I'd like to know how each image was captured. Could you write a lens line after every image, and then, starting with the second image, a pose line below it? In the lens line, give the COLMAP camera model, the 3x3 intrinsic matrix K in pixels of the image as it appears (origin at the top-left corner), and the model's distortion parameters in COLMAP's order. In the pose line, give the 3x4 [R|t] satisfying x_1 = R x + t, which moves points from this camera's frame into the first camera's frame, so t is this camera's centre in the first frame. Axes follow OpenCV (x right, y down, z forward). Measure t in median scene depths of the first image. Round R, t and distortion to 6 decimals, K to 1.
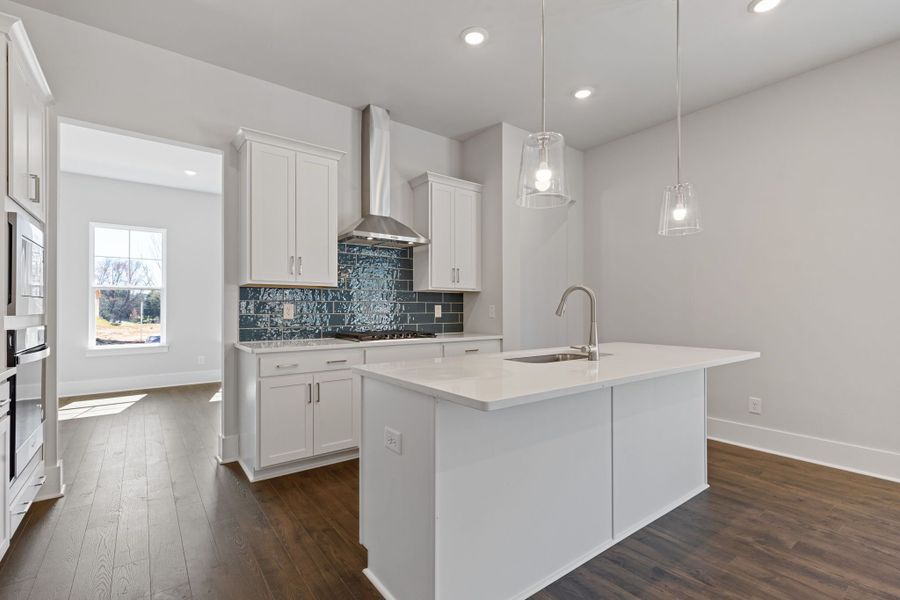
lens RADIAL K [[409.7, 0, 449.9], [0, 409.7, 305.5], [0, 0, 1]] dist [-0.000699, -0.000056]
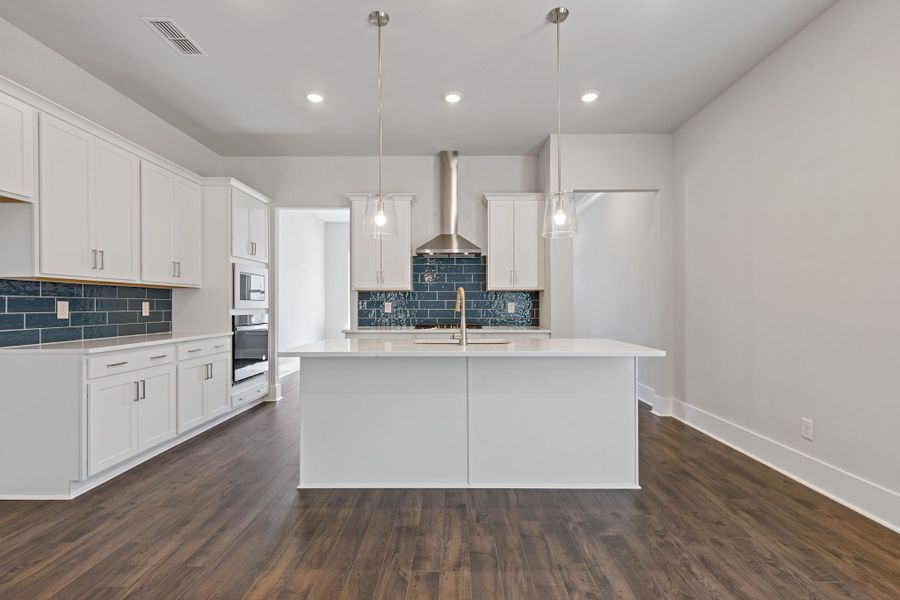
lens RADIAL K [[409.7, 0, 454.4], [0, 409.7, 300.6], [0, 0, 1]] dist [-0.000699, -0.000056]
pose [[0.799096, -0.007959, -0.601151, 0.732365], [0.004838, 0.999965, -0.006808, 0.001374], [0.601184, 0.002532, 0.799107, -0.034745]]
